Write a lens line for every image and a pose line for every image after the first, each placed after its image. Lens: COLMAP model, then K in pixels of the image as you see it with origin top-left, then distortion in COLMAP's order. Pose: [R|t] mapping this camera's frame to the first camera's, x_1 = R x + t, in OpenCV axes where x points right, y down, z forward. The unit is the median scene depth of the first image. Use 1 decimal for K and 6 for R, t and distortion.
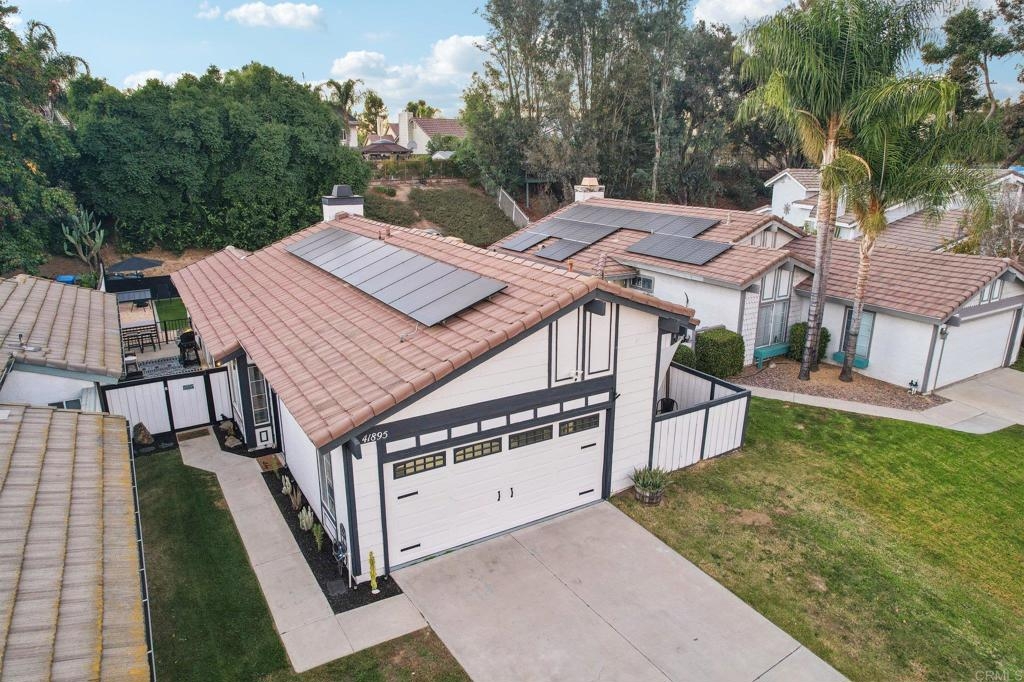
lens RADIAL K [[654.3, 0, 512.0], [0, 654.3, 341.0], [0, 0, 1]] dist [-0.079211, 0.076908]
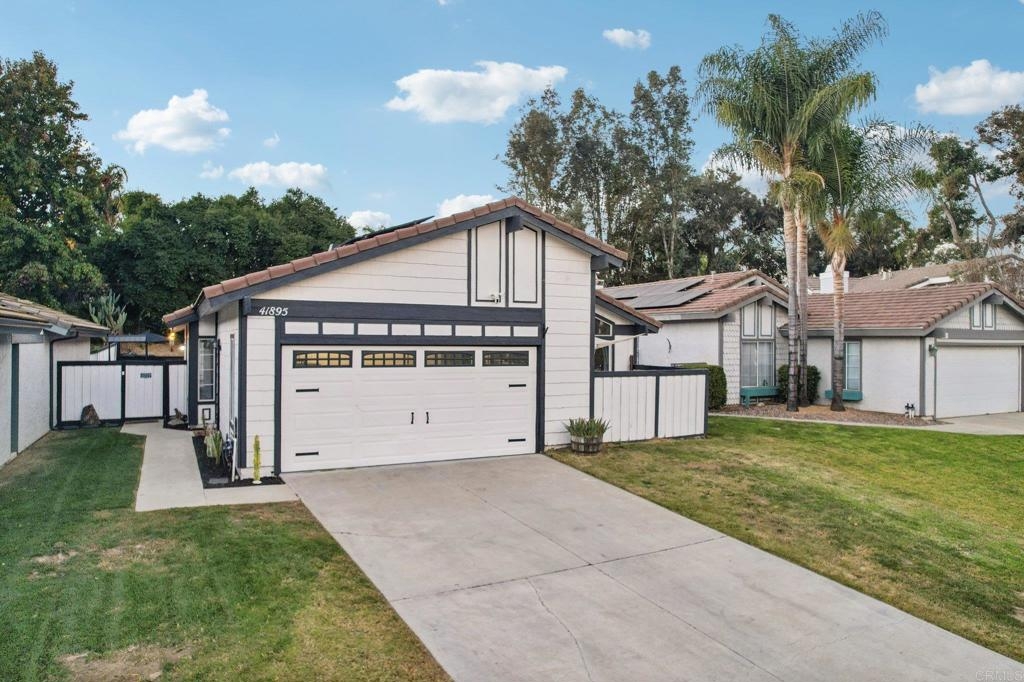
lens RADIAL K [[658.7, 0, 512.0], [0, 658.7, 341.0], [0, 0, 1]] dist [-0.080521, 0.077499]
pose [[0.997554, 0.003976, -0.069789, 0.140951], [-0.023516, 0.959281, -0.281472, 0.294707], [0.065828, 0.282424, 0.957028, 0.055063]]
